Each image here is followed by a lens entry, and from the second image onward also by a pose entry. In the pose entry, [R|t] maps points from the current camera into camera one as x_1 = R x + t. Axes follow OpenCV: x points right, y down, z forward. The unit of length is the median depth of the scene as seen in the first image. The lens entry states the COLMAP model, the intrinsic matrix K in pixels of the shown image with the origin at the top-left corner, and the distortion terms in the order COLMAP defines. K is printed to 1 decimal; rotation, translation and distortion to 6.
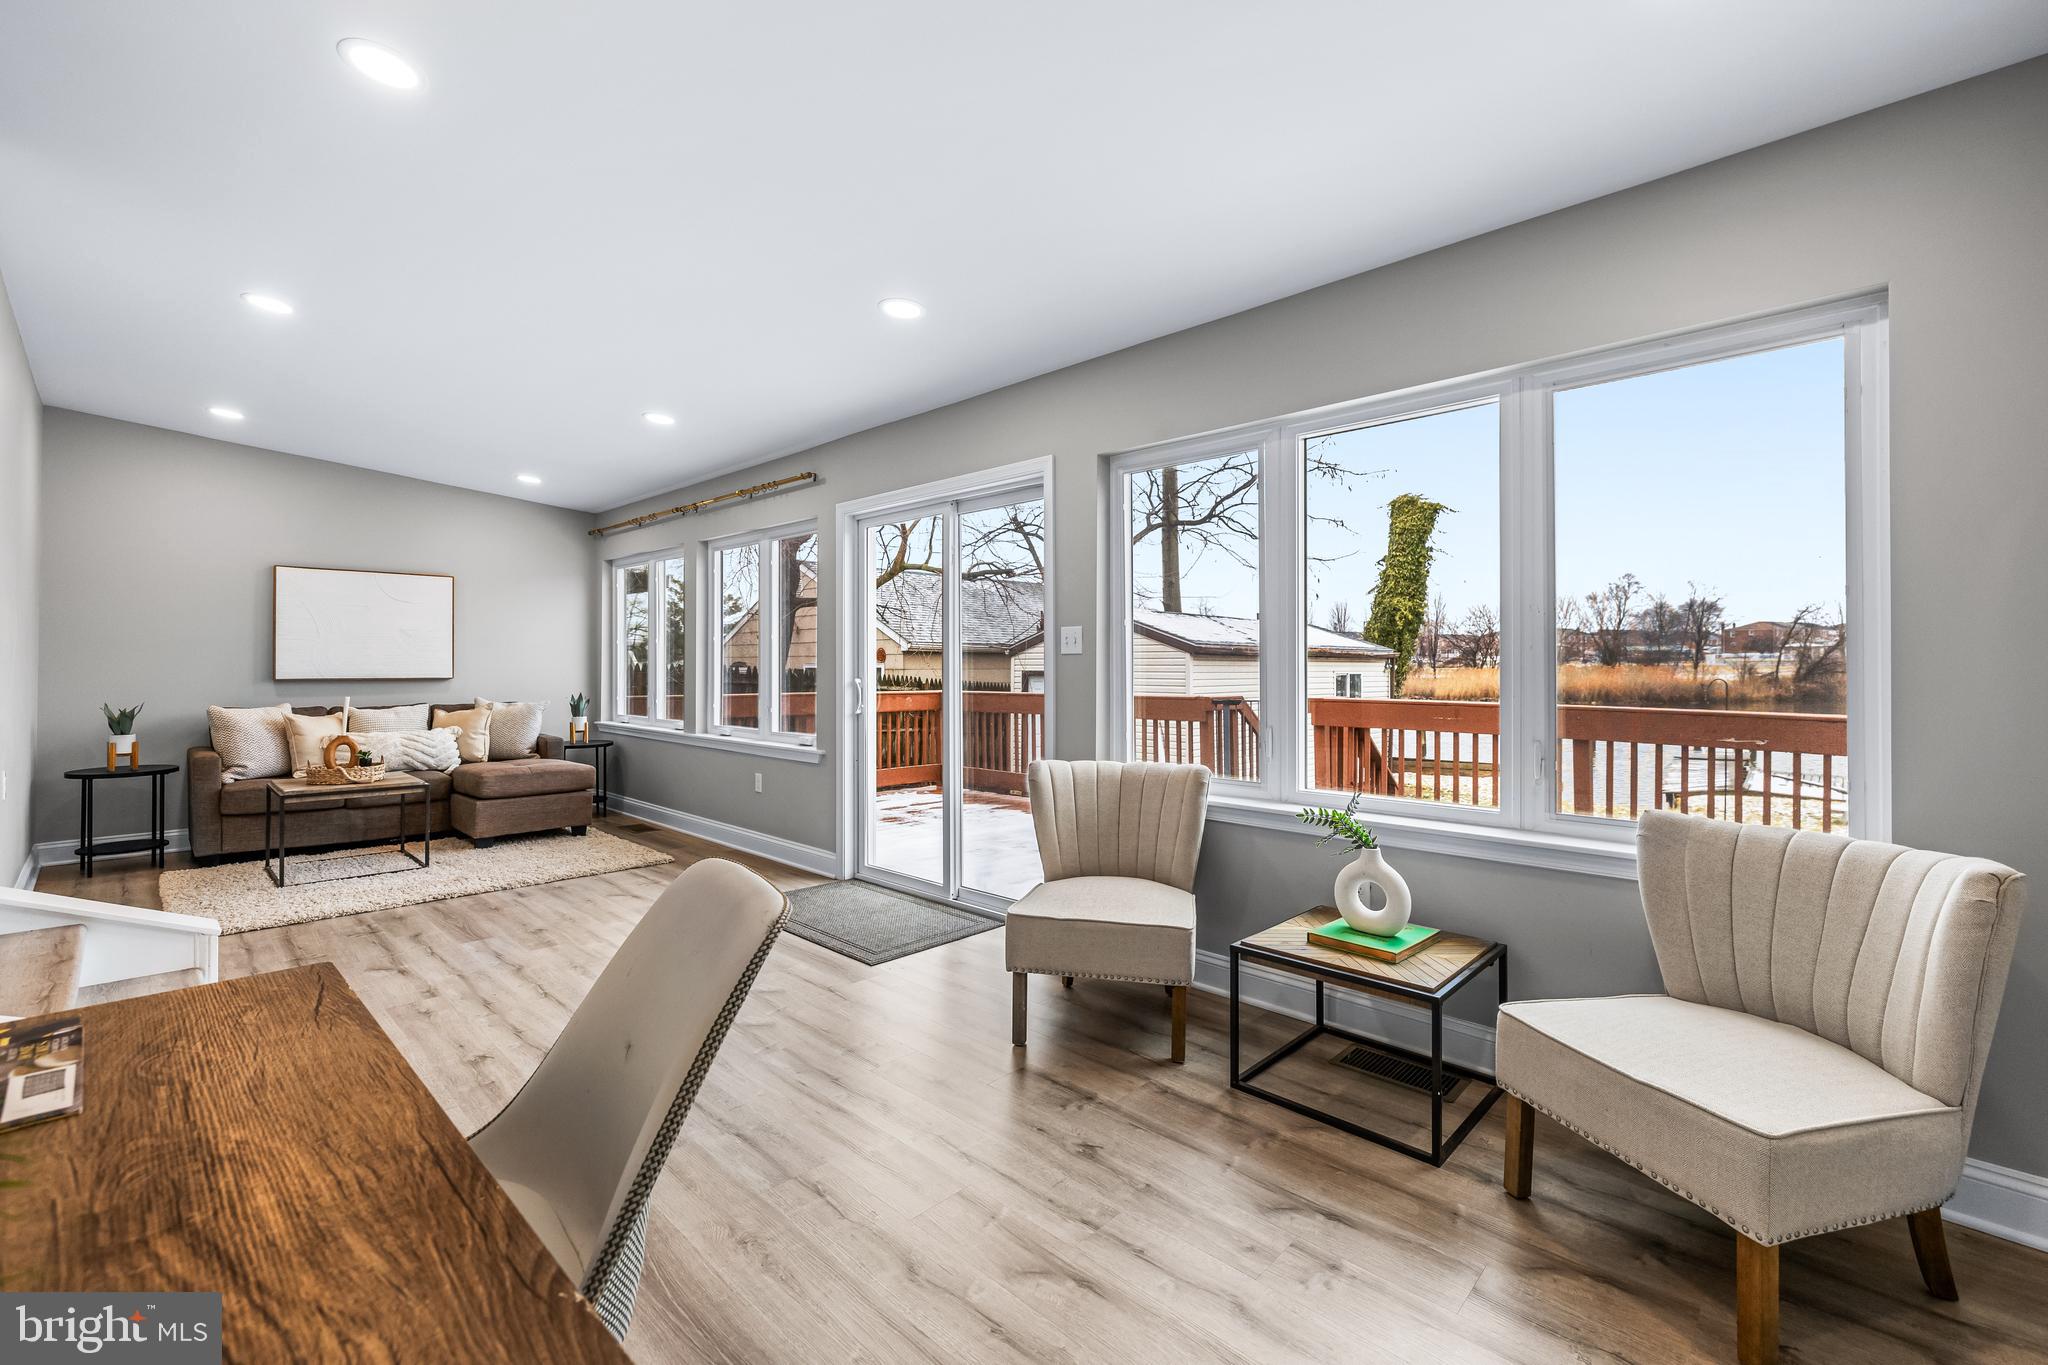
lens RADIAL K [[859.4, 0, 1015.1], [0, 859.4, 661.3], [0, 0, 1]] dist [0.000926, -0.000166]
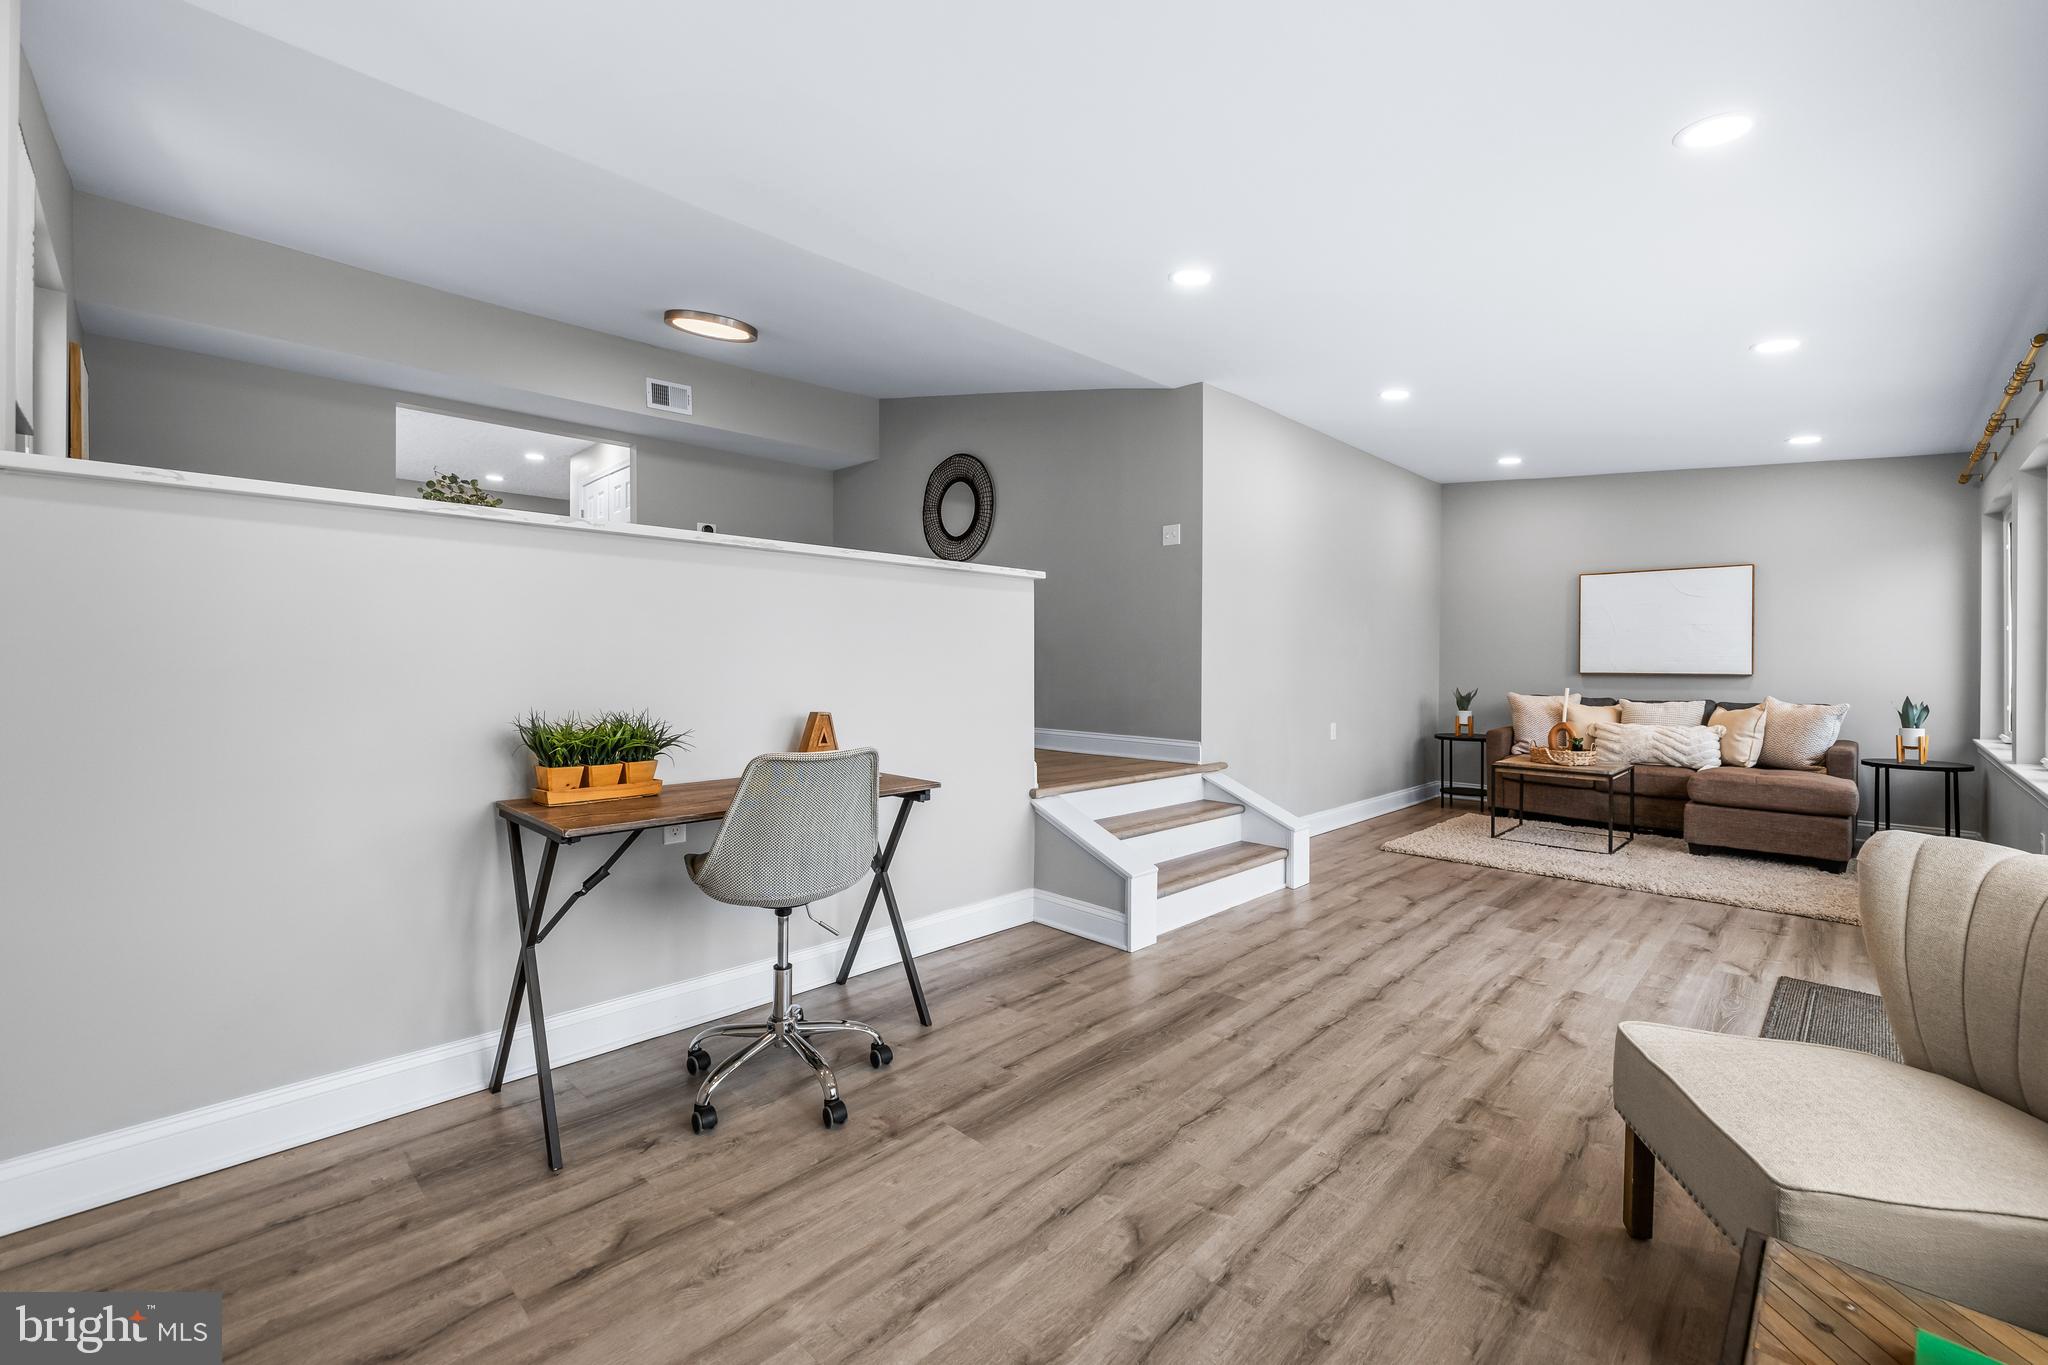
lens RADIAL K [[859.4, 0, 1015.1], [0, 859.4, 661.3], [0, 0, 1]] dist [0.000926, -0.000166]
pose [[-0.011186, -0.001123, -0.999937, 0.357839], [0.001209, 0.999999, -0.001137, 0.006730], [0.999937, -0.001221, -0.011185, 0.291167]]
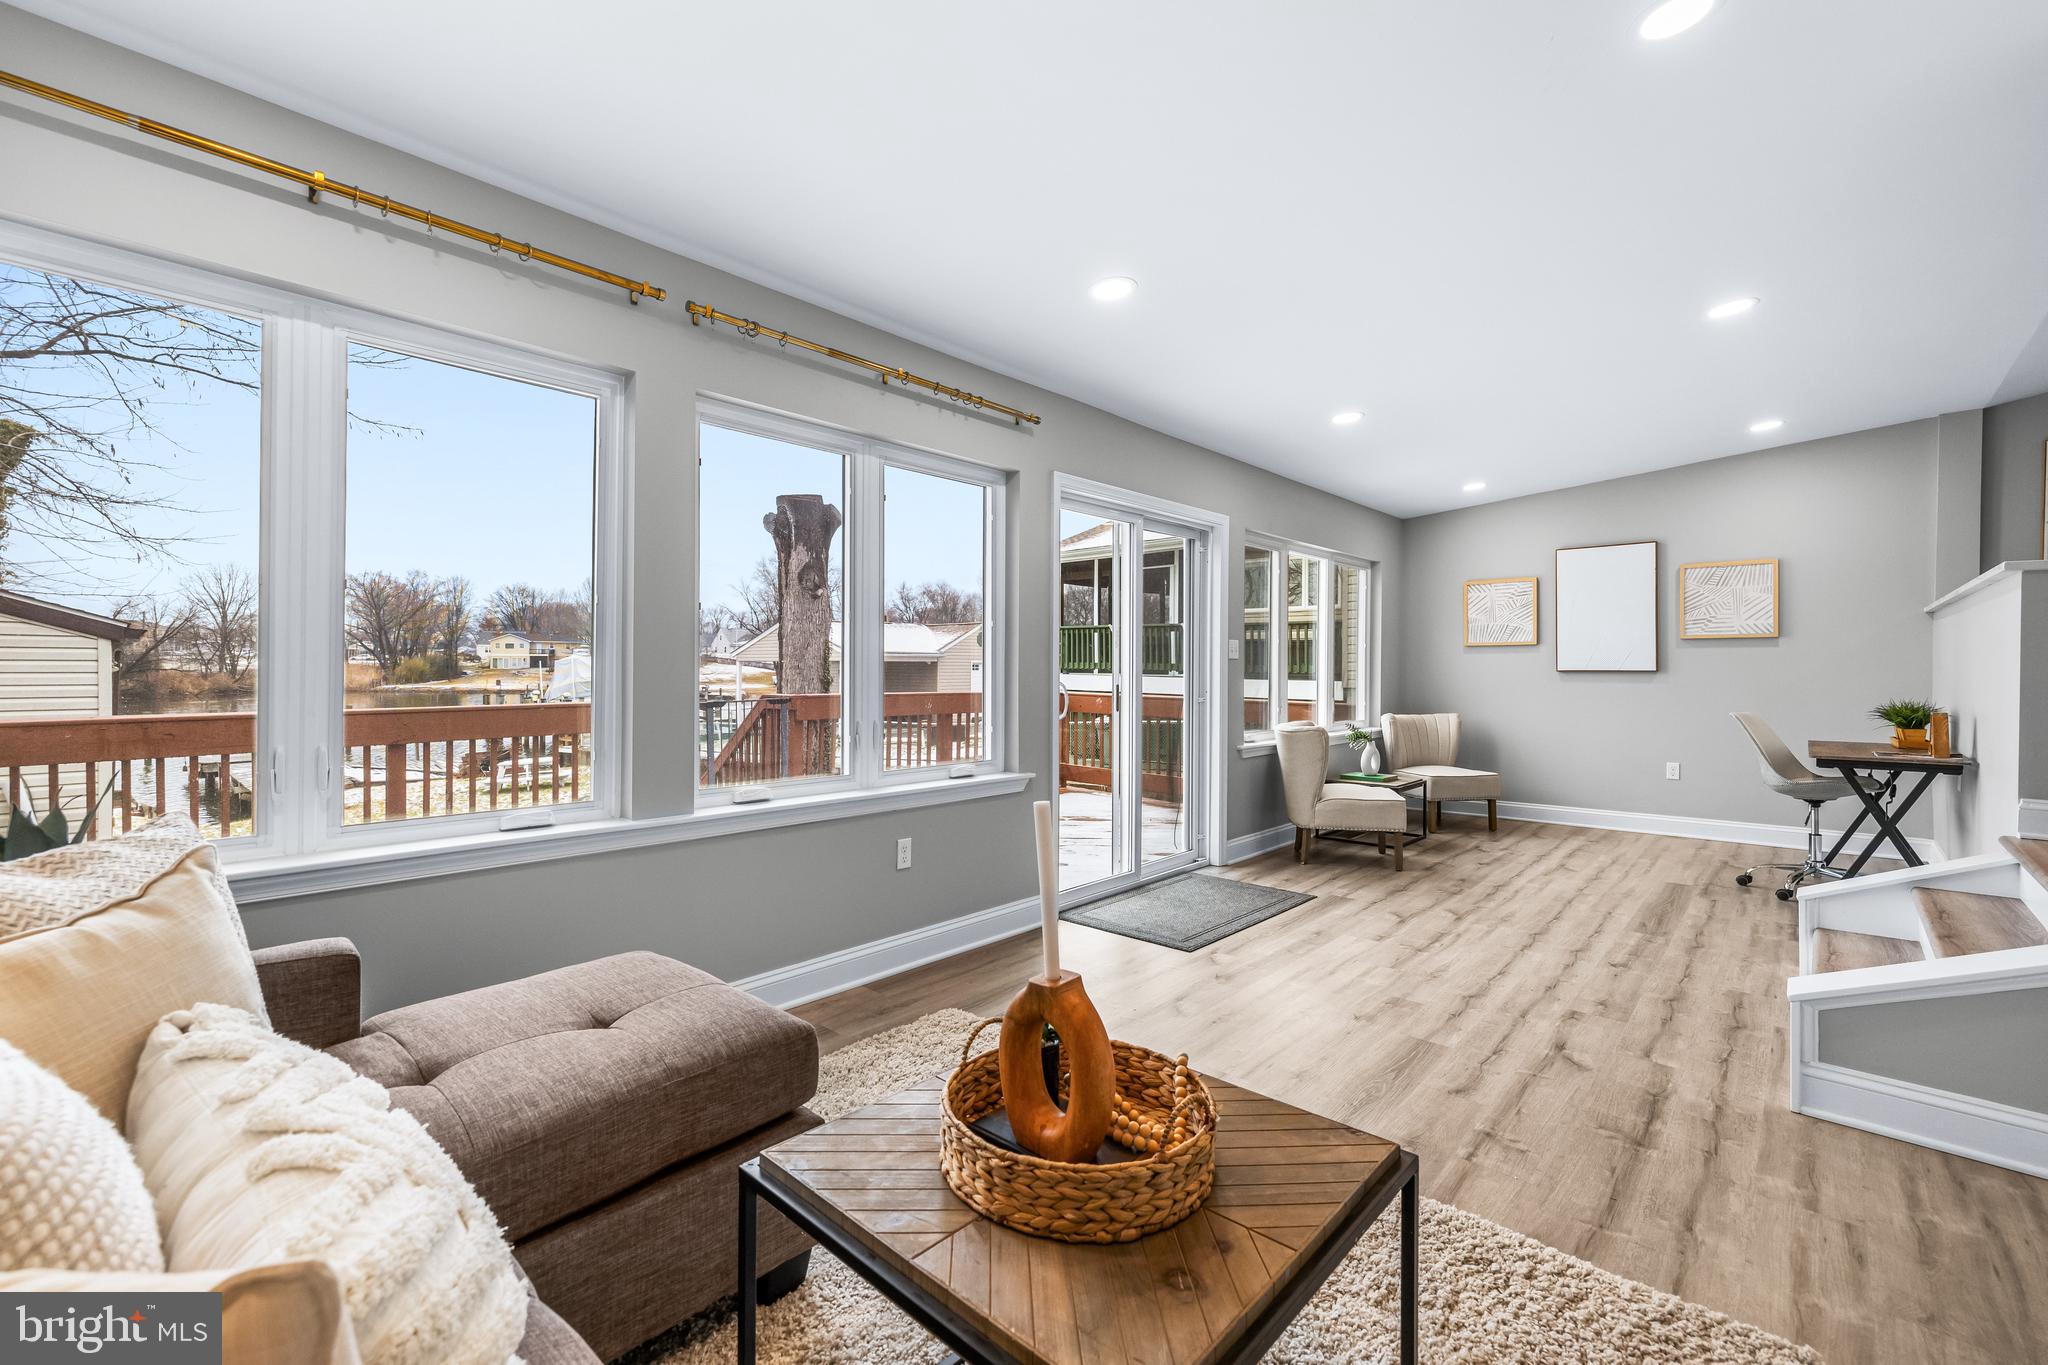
lens RADIAL K [[864.8, 0, 1012.1], [0, 864.8, 674.0], [0, 0, 1]] dist [0.000742, 0.000196]
pose [[-0.017915, -0.006895, 0.999816, -1.002879], [-0.008934, 0.999937, 0.006736, 0.006929], [-0.999800, -0.008812, -0.017975, 1.015684]]
